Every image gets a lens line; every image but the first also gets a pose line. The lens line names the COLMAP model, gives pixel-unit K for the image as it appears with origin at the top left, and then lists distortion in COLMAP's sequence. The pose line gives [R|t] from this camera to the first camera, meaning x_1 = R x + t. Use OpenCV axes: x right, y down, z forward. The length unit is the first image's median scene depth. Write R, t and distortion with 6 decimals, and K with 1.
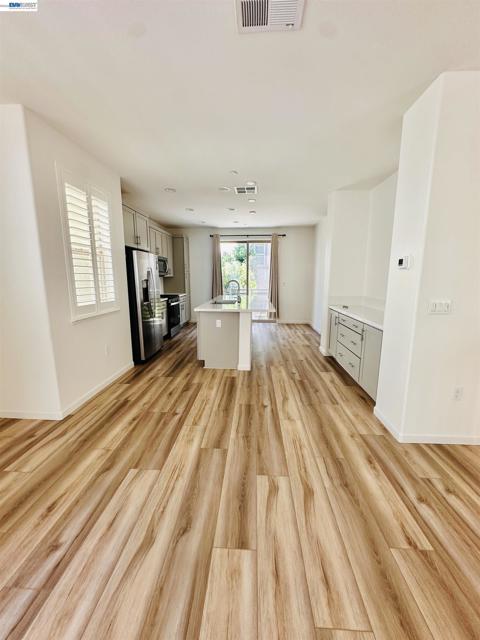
lens RADIAL K [[255.6, 0, 240.0], [0, 255.6, 320.0], [0, 0, 1]] dist [-0.000268, 0.000087]
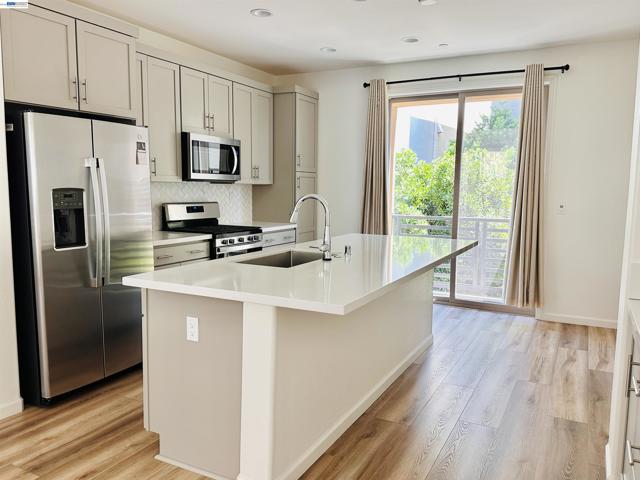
lens RADIAL K [[504.0, 0, 319.5], [0, 504.0, 242.2], [0, 0, 1]] dist [0.000765, -0.001671]
pose [[0.911482, 0.055114, -0.407630, 0.374968], [-0.078958, 0.995997, -0.041890, -0.097562], [0.403690, 0.070368, 0.912186, 0.607824]]
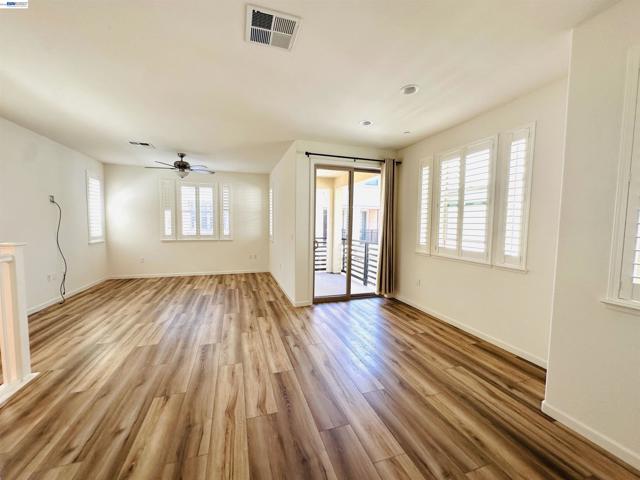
lens RADIAL K [[255.6, 0, 319.3], [0, 255.6, 240.7], [0, 0, 1]] dist [-0.000268, 0.000087]
pose [[-0.929017, 0.012523, -0.369825, 0.166274], [-0.075090, 0.972253, 0.221552, -0.185463], [0.362338, 0.233596, -0.902299, 1.069770]]
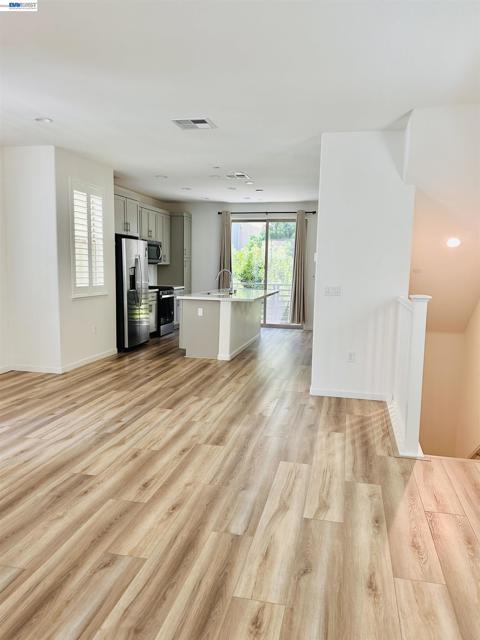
lens RADIAL K [[494.2, 0, 240.0], [0, 494.2, 320.0], [0, 0, 1]] dist [0.108126, -0.000289]
pose [[0.987644, 0.034796, -0.152801, 0.450310], [-0.043743, 0.997495, -0.055587, 0.179680], [0.150484, 0.061585, 0.986692, -1.089643]]
